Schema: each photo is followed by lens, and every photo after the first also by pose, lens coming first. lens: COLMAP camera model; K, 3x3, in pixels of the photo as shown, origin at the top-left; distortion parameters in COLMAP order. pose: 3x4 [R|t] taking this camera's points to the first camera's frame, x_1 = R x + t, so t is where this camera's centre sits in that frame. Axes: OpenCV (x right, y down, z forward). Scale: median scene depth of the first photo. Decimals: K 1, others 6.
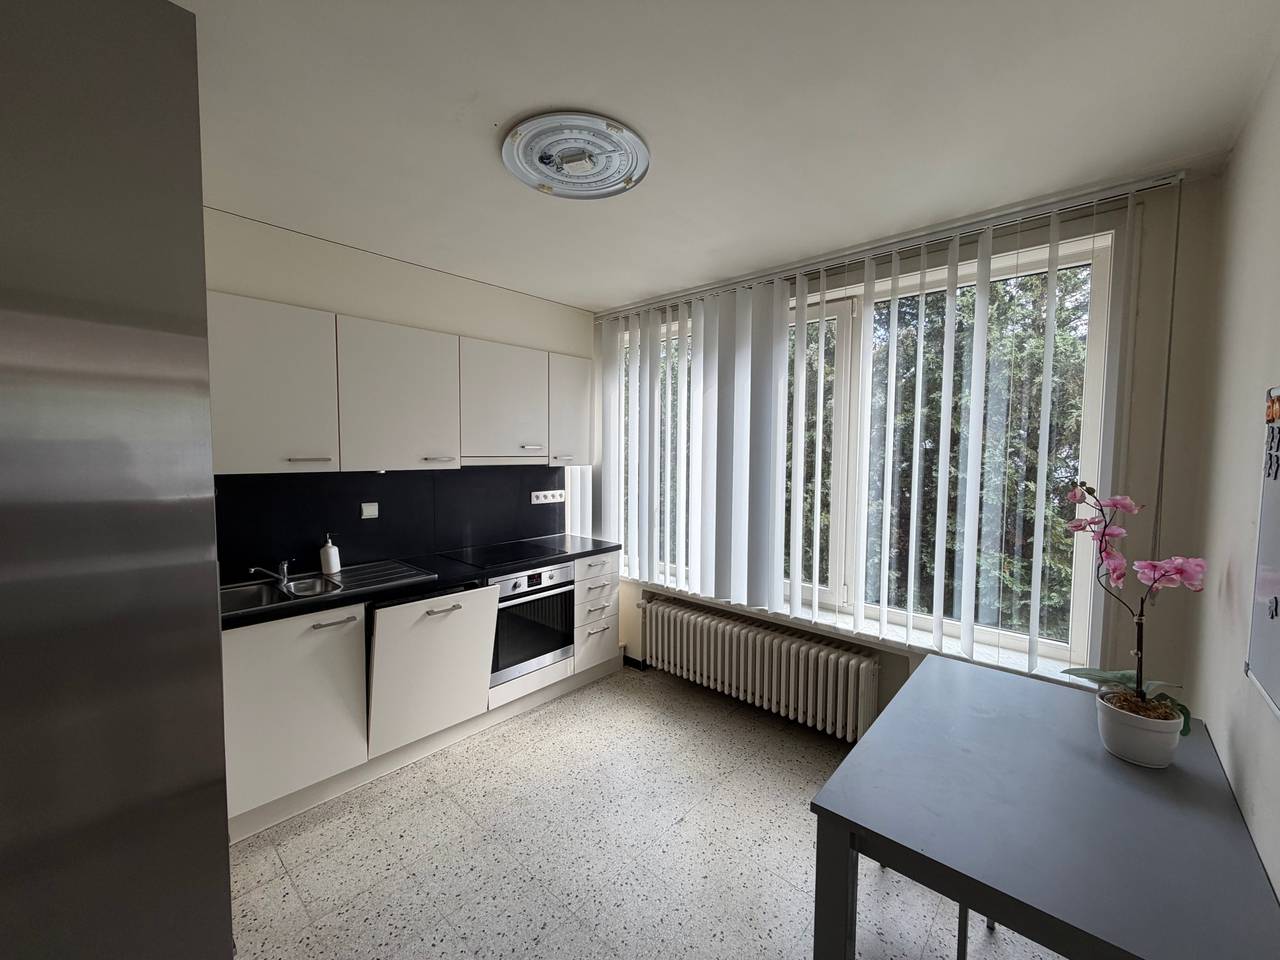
lens RADIAL K [[509.0, 0, 634.3], [0, 509.0, 480.5], [0, 0, 1]] dist [0.003105, 0.000291]
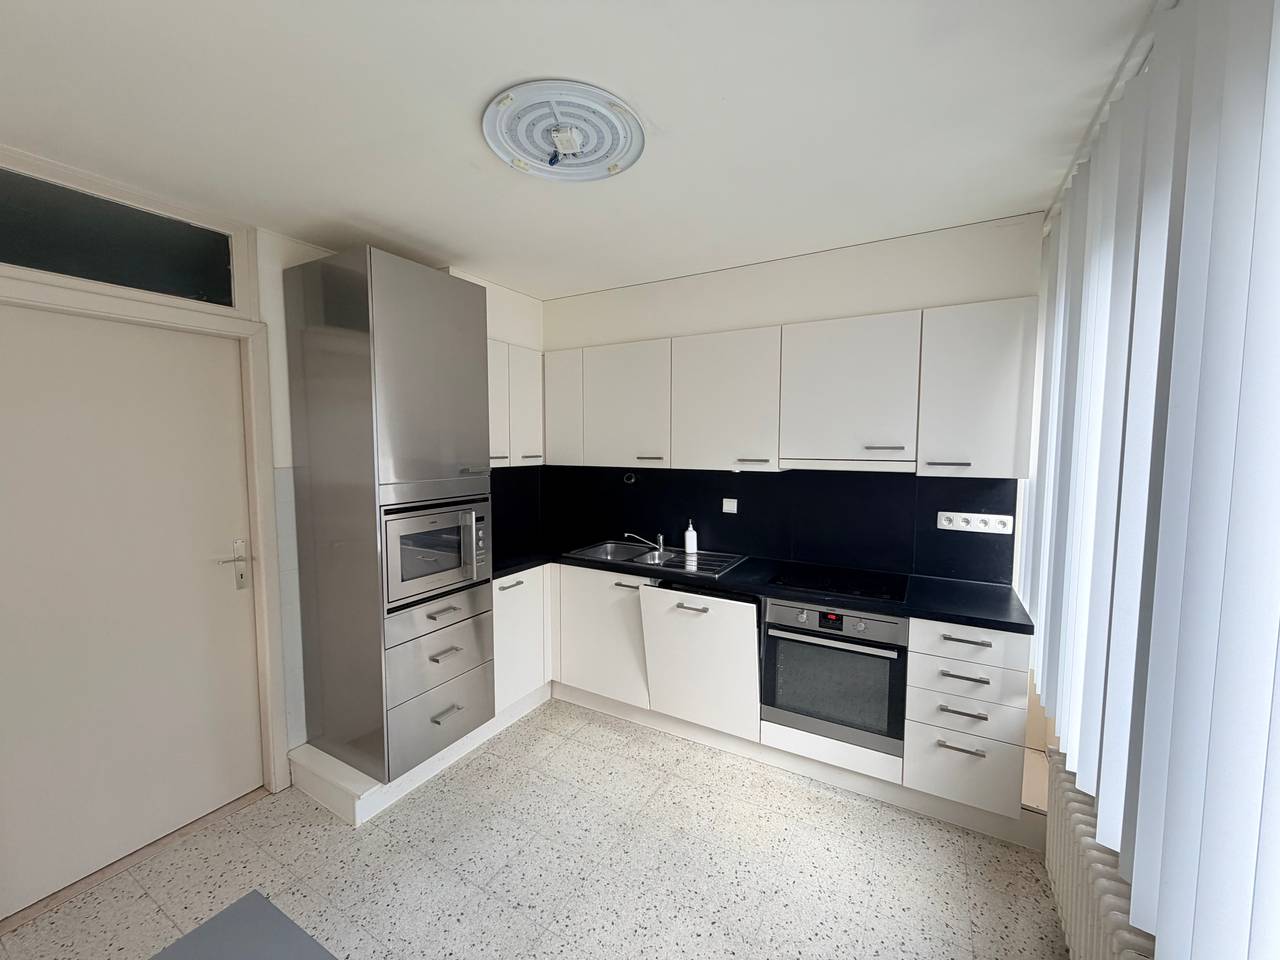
lens RADIAL K [[509.0, 0, 638.1], [0, 509.0, 480.4], [0, 0, 1]] dist [0.003105, 0.000291]
pose [[0.215941, 0.064037, -0.974304, 0.494097], [-0.058541, 0.996901, 0.052547, -0.041208], [0.974650, 0.045689, 0.219021, 0.556543]]
